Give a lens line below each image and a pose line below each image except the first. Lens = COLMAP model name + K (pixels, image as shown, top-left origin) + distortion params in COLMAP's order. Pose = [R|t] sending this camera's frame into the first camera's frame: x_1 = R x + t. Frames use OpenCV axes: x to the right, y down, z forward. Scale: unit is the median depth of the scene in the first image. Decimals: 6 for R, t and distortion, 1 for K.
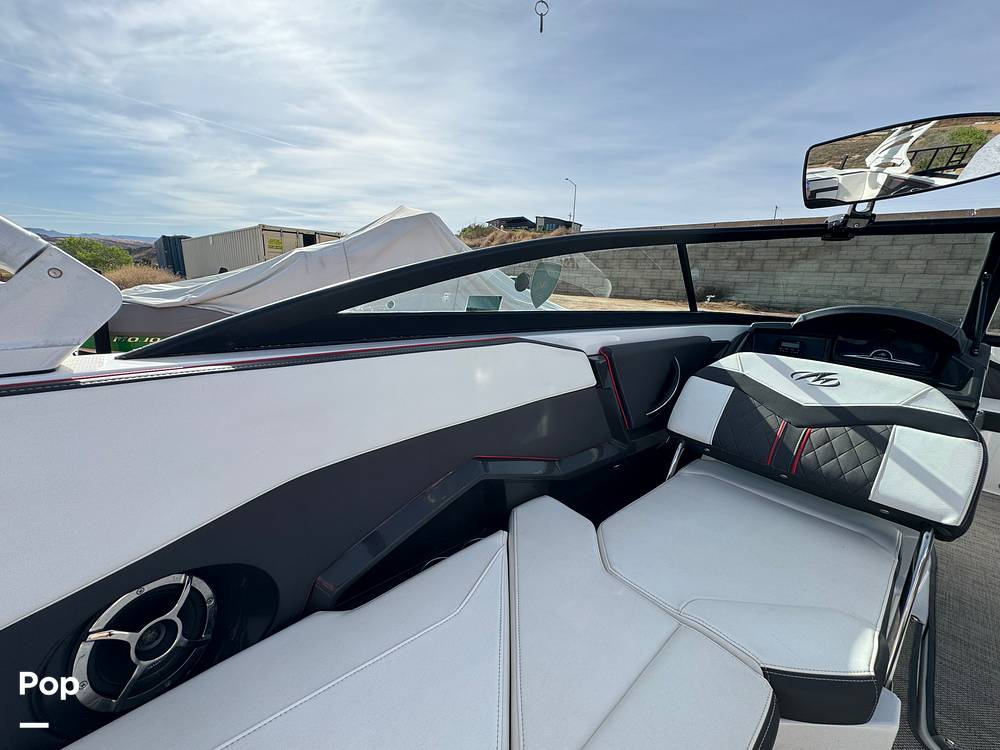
lens RADIAL K [[400.8, 0, 500.0], [0, 400.8, 375.0], [0, 0, 1]] dist [-0.002665, -0.000016]
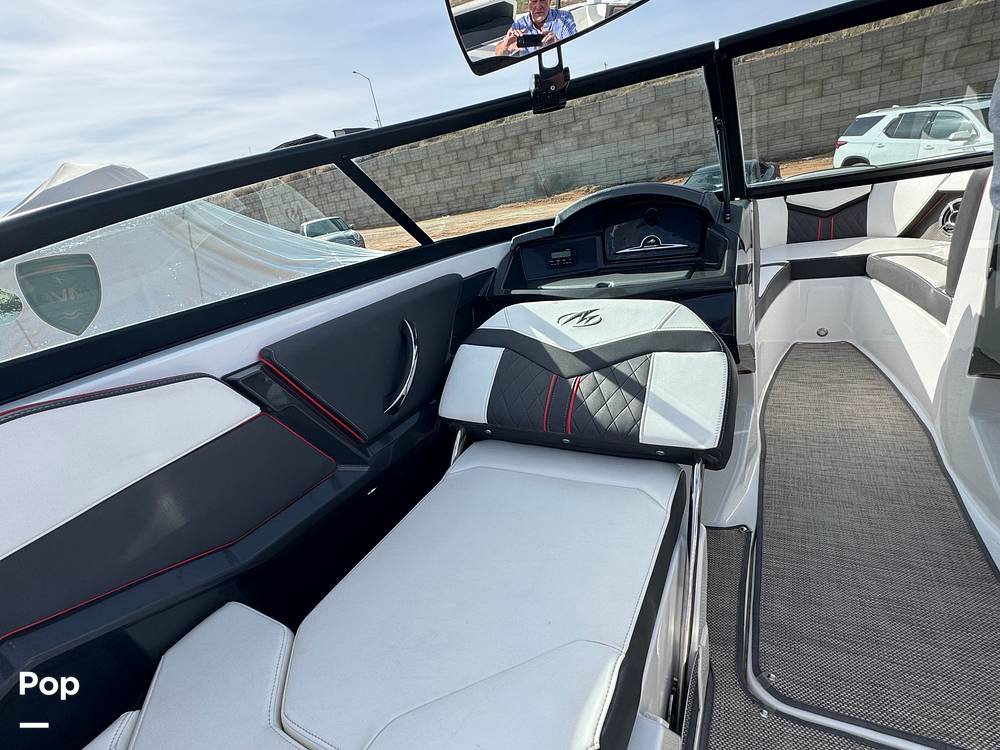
lens RADIAL K [[490.0, 0, 500.0], [0, 490.0, 375.0], [0, 0, 1]] dist [-0.001132, 0.000753]
pose [[0.915795, -0.319795, 0.243004, 0.400379], [0.292372, 0.945614, 0.142591, -0.030271], [-0.275388, -0.059537, 0.959488, 0.126446]]
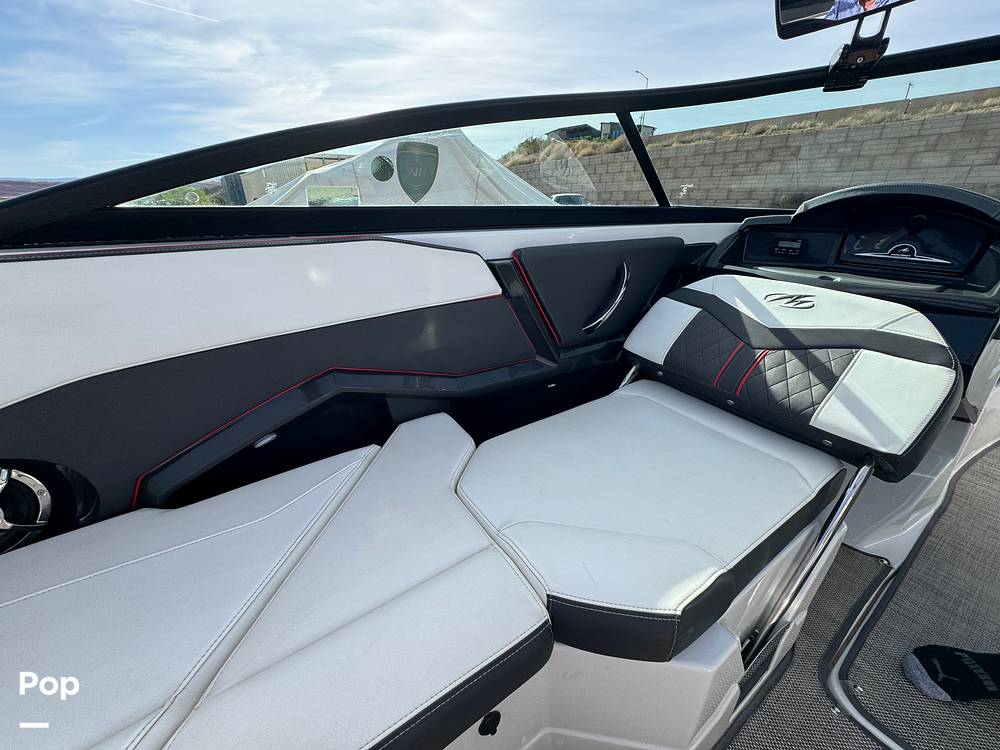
lens RADIAL K [[400.8, 0, 500.0], [0, 400.8, 375.0], [0, 0, 1]] dist [-0.002665, -0.000016]
pose [[0.988720, 0.010105, -0.149433, 0.351464], [0.015965, 0.984927, 0.172231, 0.047689], [0.148921, -0.172674, 0.973656, 0.102201]]
